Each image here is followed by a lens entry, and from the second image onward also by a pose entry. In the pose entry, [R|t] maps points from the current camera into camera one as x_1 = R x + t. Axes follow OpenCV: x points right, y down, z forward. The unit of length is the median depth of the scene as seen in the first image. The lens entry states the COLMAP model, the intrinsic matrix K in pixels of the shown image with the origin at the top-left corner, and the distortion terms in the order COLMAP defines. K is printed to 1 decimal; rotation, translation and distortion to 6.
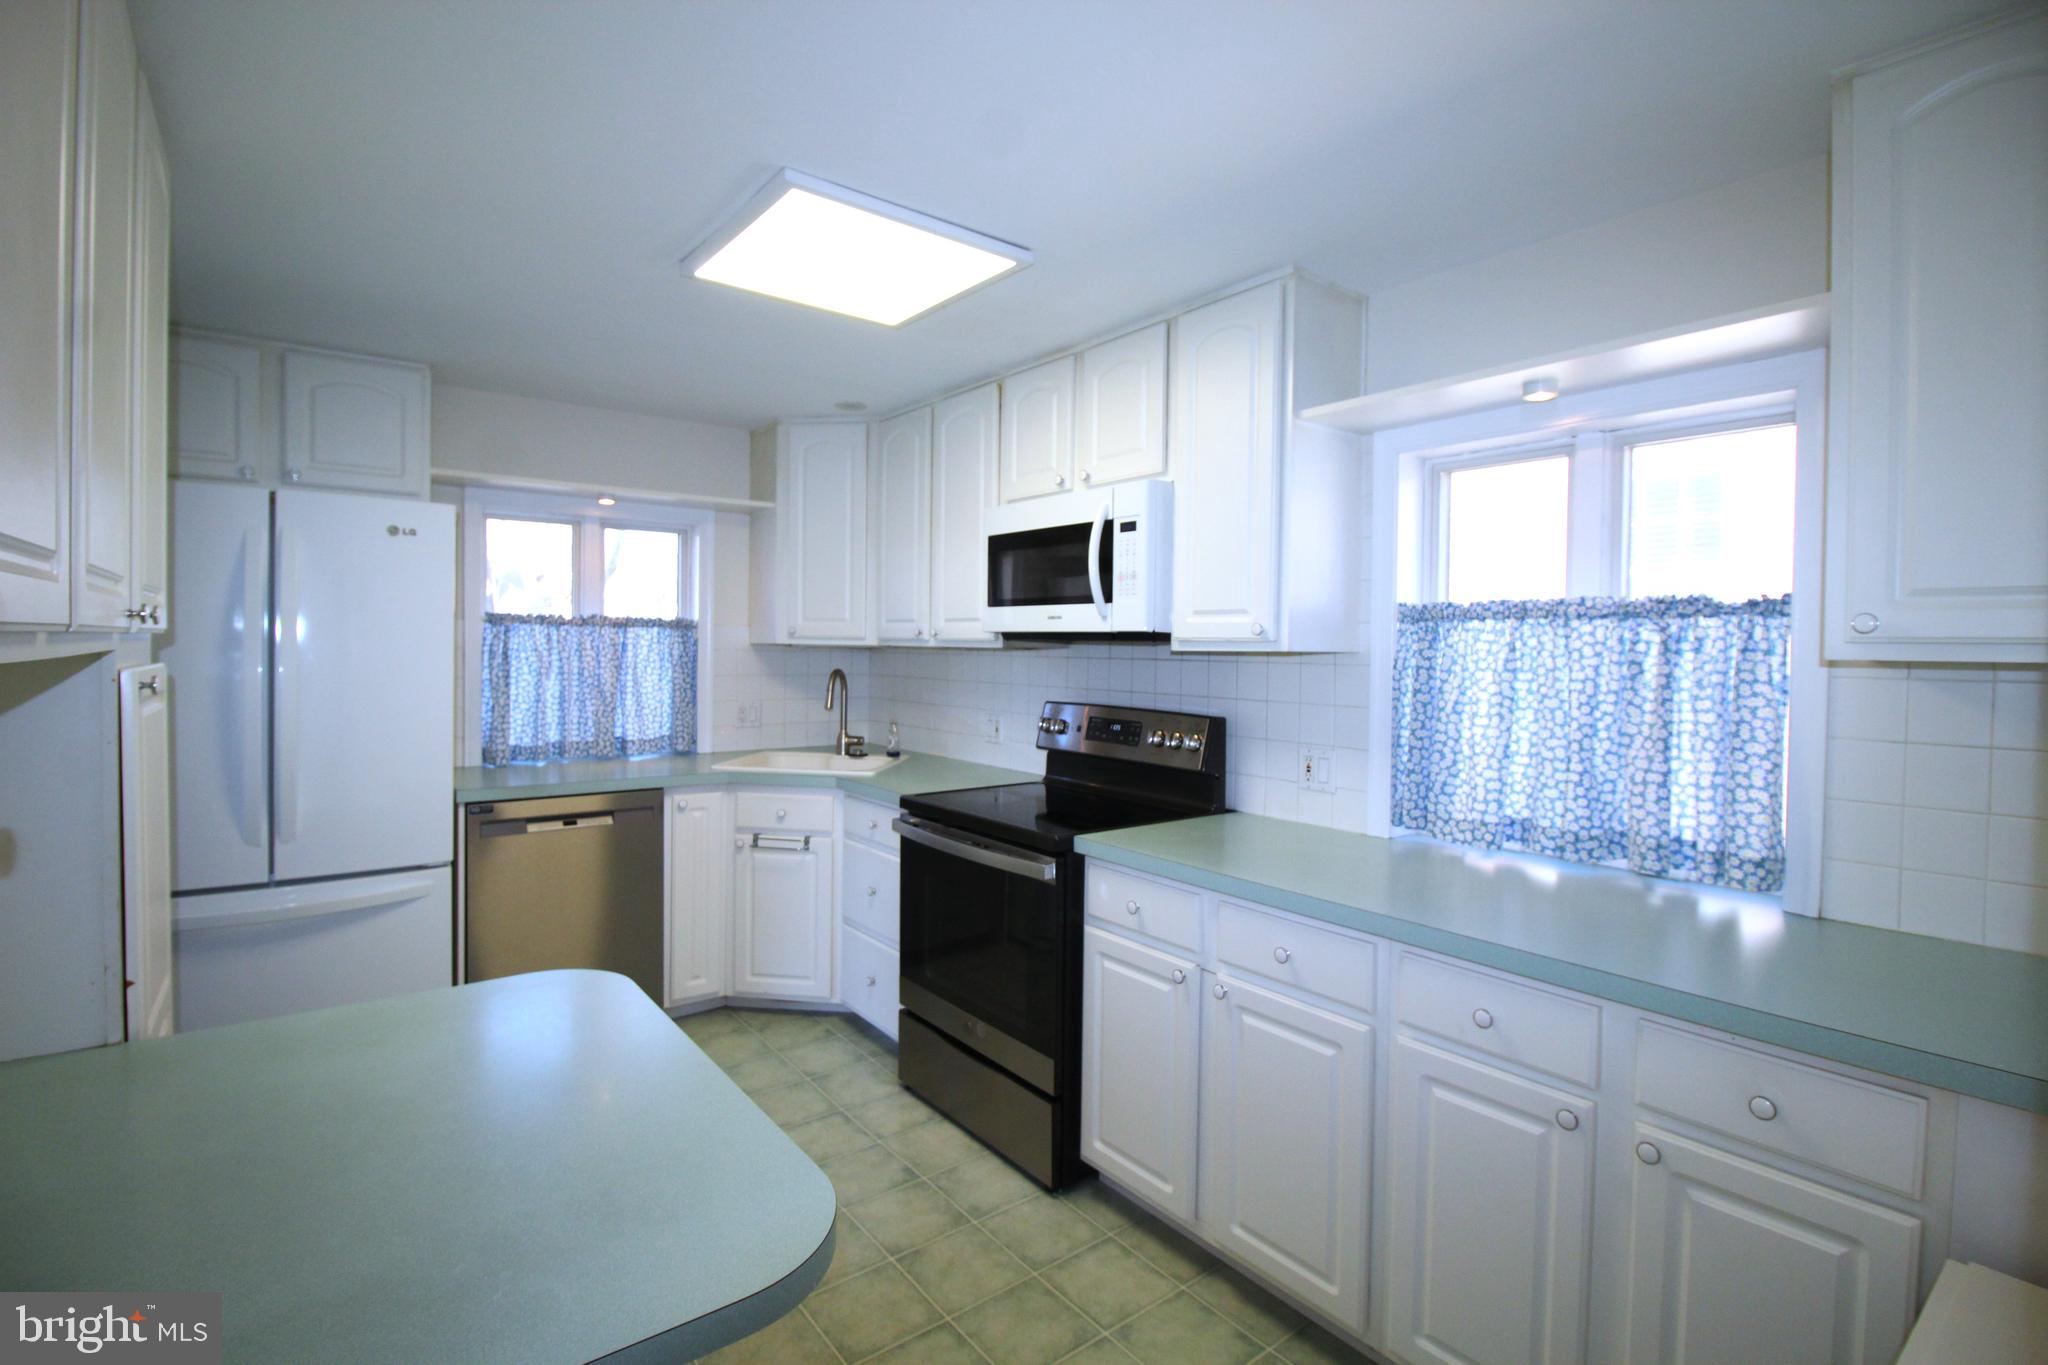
lens RADIAL K [[966.9, 0, 1028.5], [0, 966.9, 662.5], [0, 0, 1]] dist [-0.001114, -0.000027]
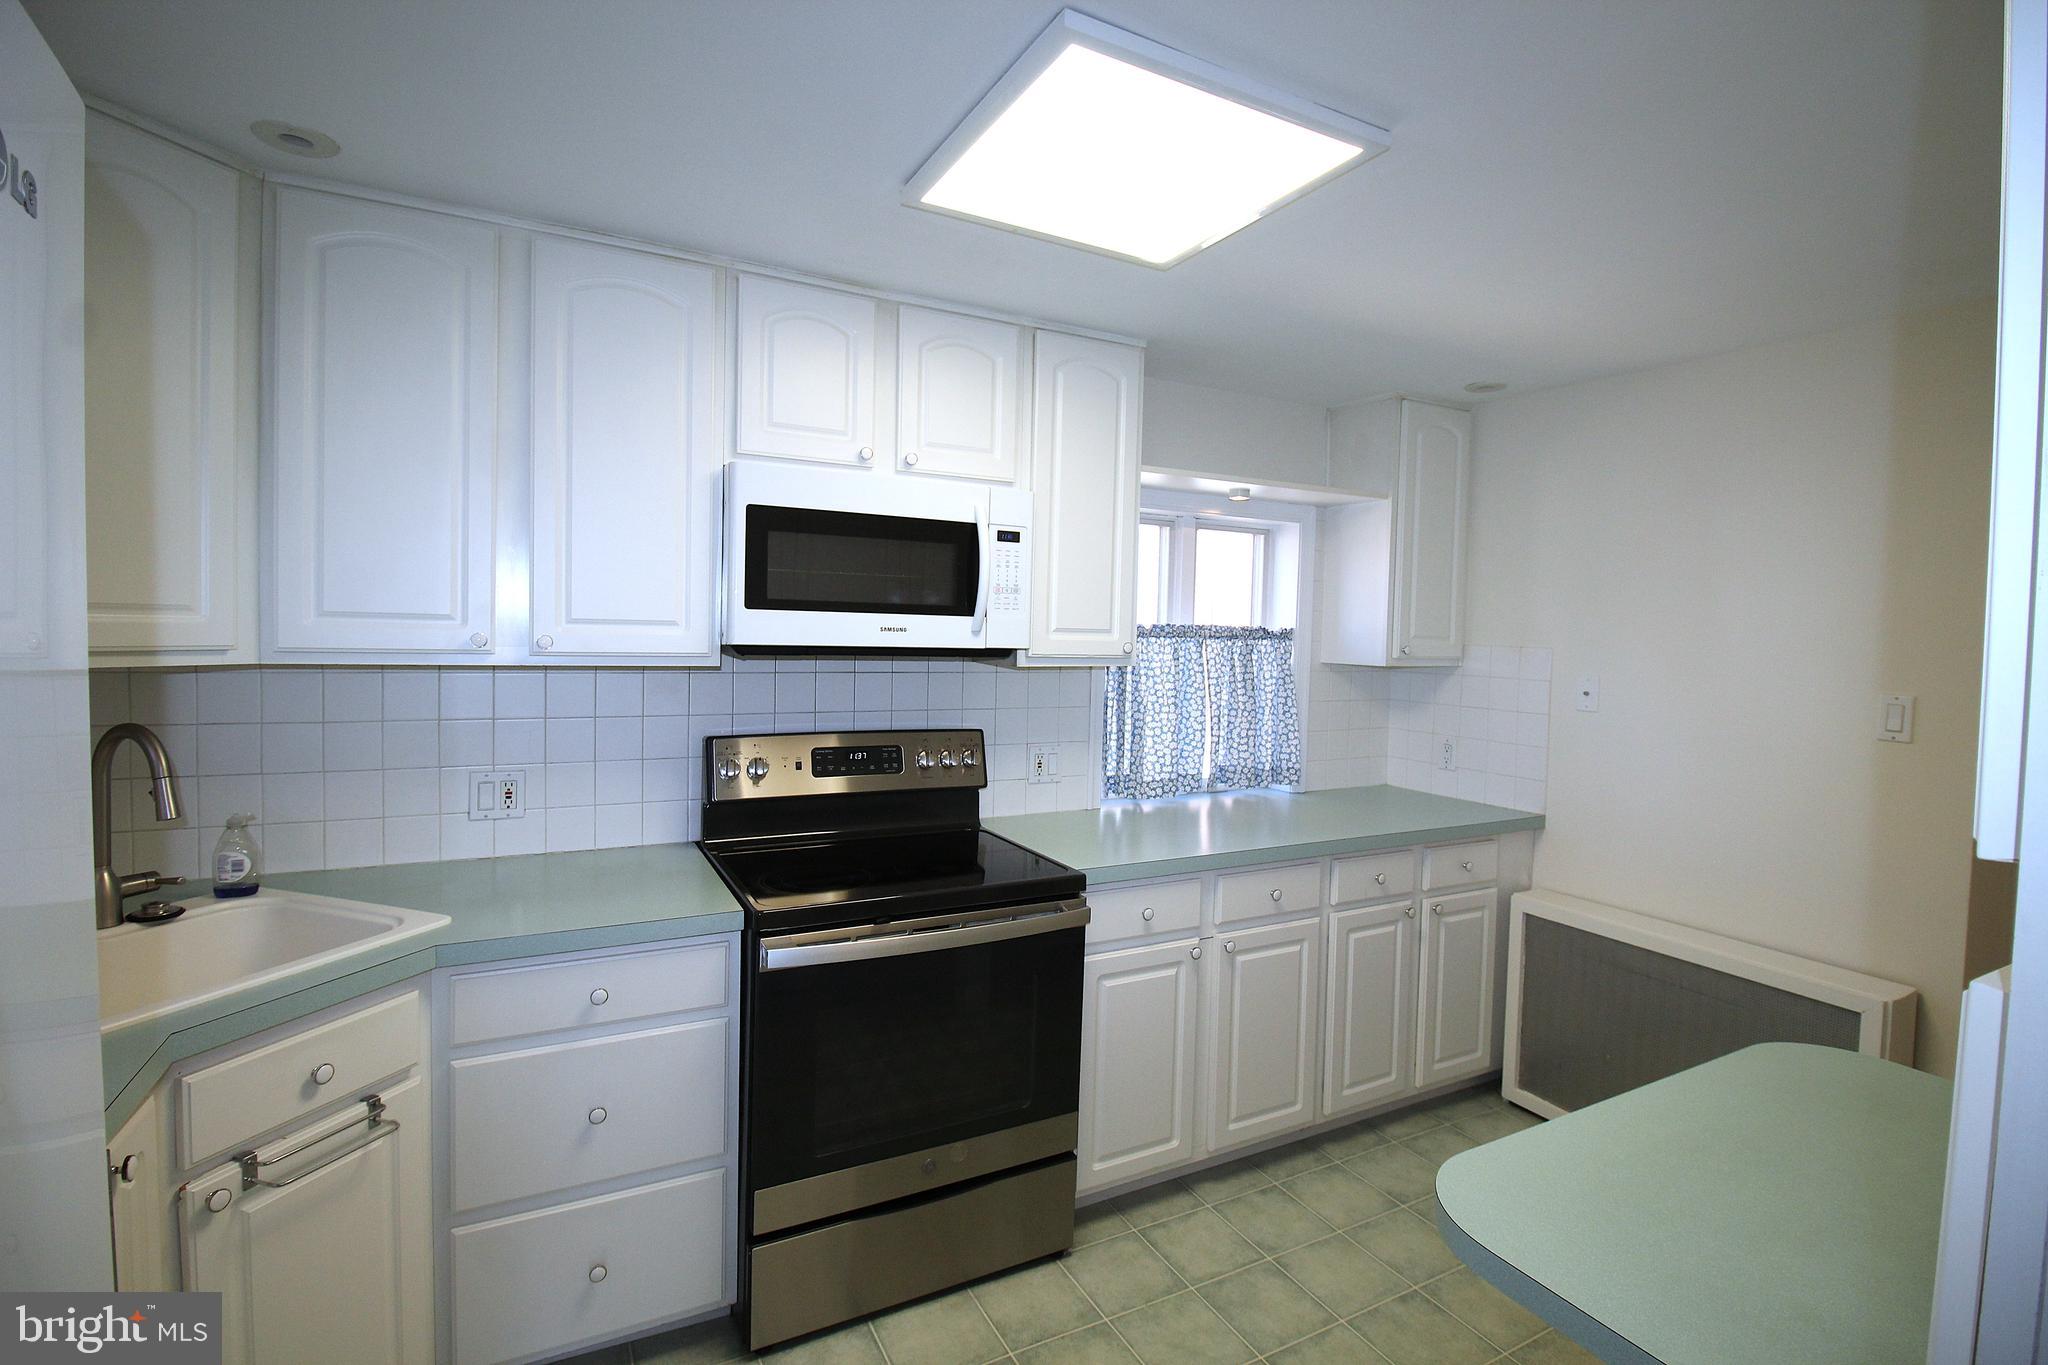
lens RADIAL K [[955.2, 0, 1028.6], [0, 955.2, 656.0], [0, 0, 1]] dist [-0.015269, -0.000351]
pose [[0.168455, -0.041161, 0.984850, -0.704132], [-0.006602, 0.999058, 0.042884, -0.056636], [-0.985687, -0.013726, 0.168024, 0.722319]]
